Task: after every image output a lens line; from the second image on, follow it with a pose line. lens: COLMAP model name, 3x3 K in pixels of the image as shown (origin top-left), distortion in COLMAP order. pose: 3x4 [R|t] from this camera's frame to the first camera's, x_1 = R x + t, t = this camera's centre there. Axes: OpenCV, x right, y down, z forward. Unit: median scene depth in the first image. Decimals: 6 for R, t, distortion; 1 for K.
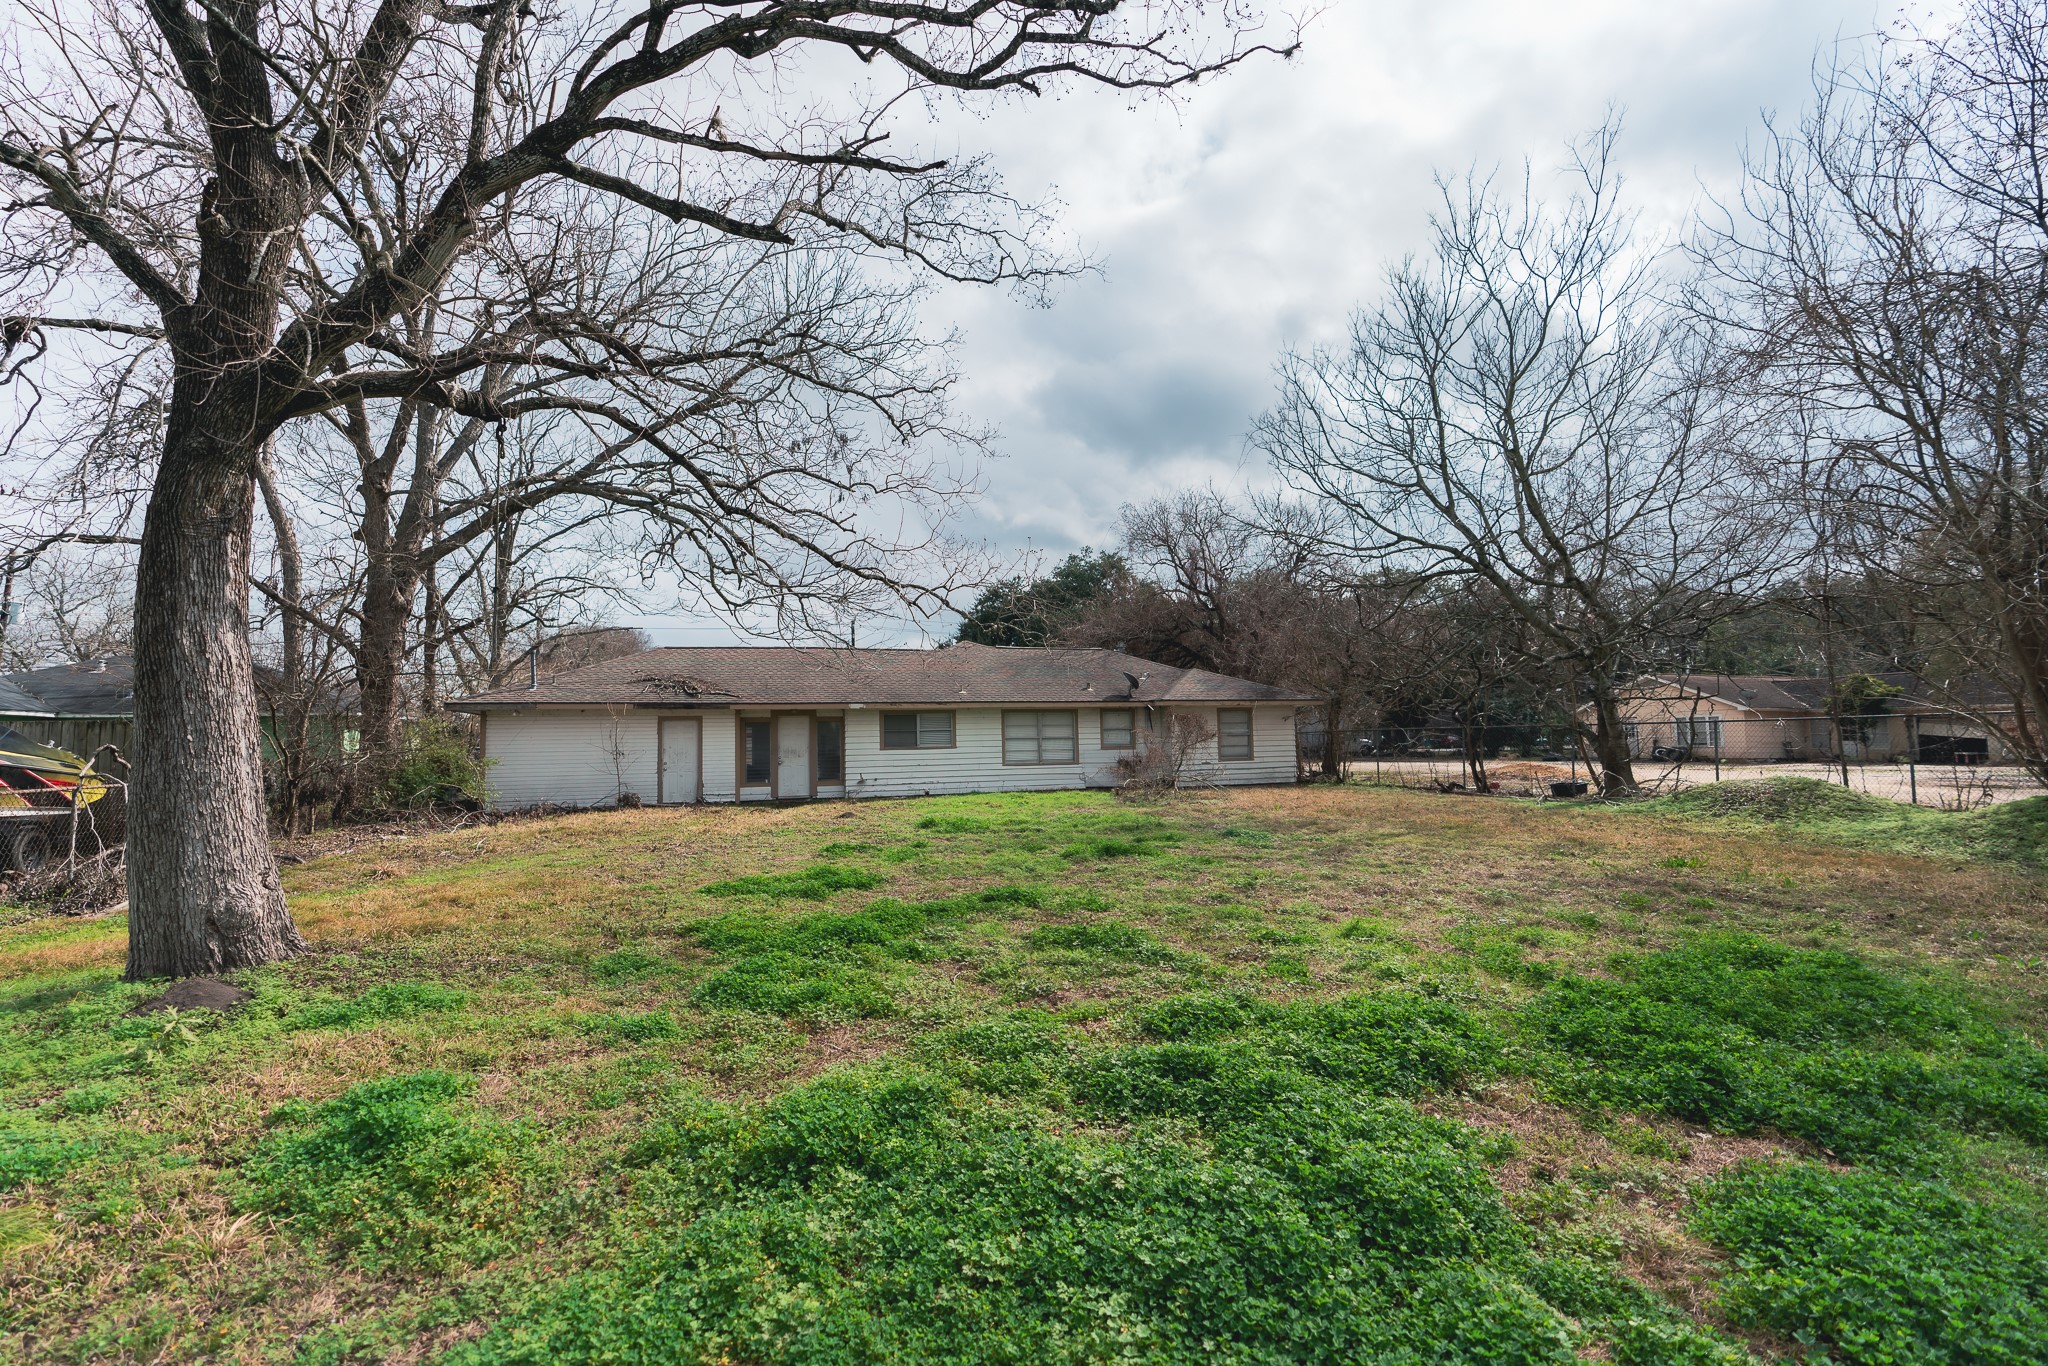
lens RADIAL K [[942.3, 0, 1015.8], [0, 942.3, 683.8], [0, 0, 1]] dist [-0.002436, 0.000379]
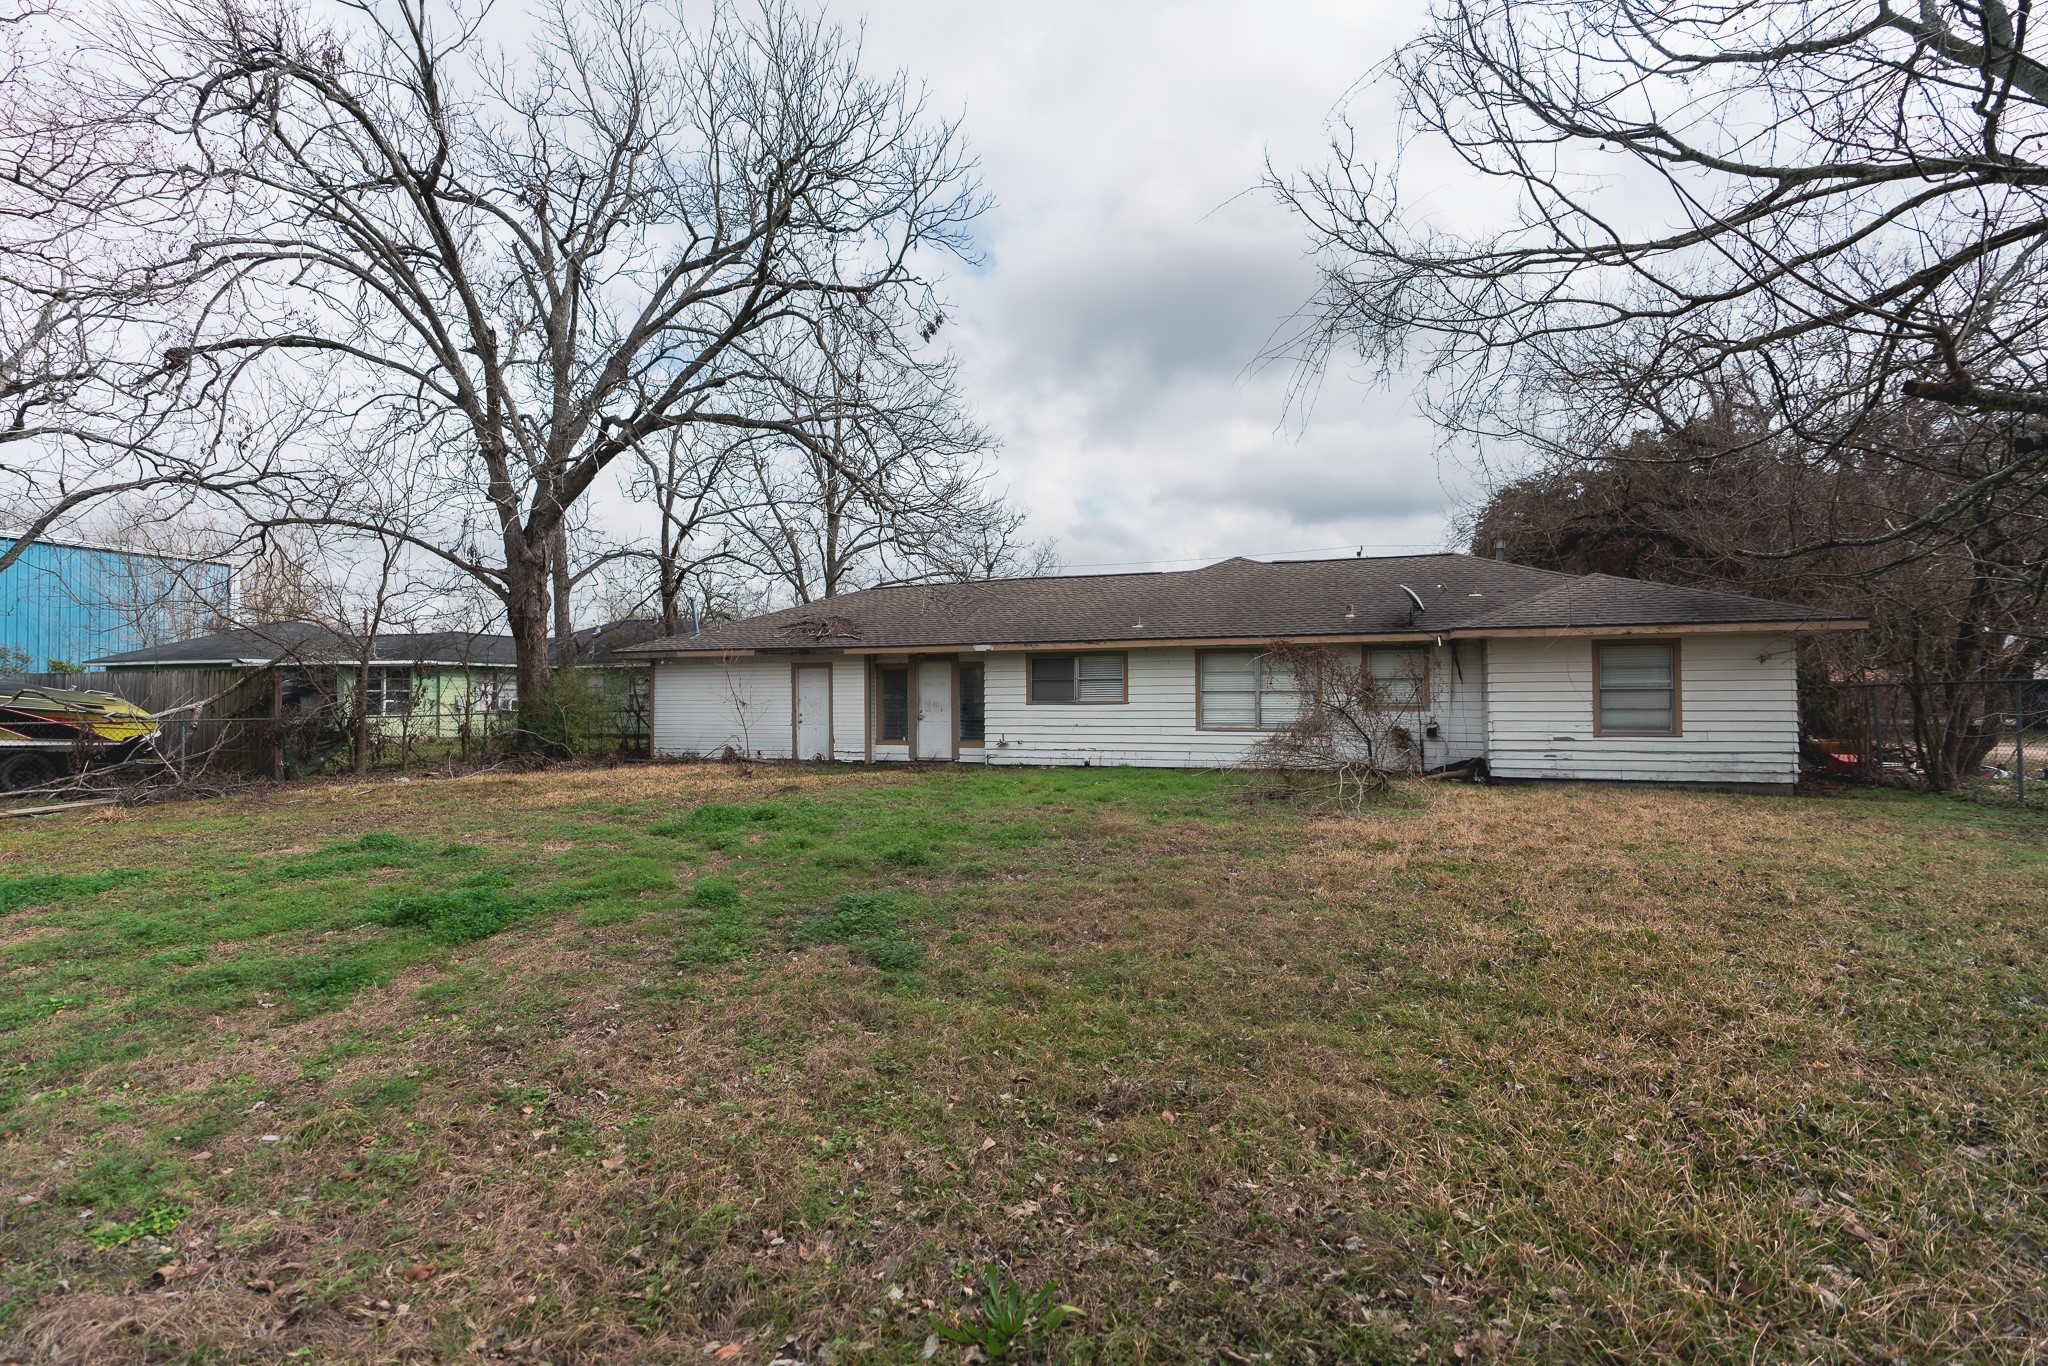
lens RADIAL K [[942.3, 0, 1015.8], [0, 942.3, 683.8], [0, 0, 1]] dist [-0.002436, 0.000379]
pose [[0.760451, 0.005135, -0.649375, 0.352604], [0.029538, 0.998660, 0.042488, 0.020823], [0.648723, -0.051491, 0.759281, 0.417035]]
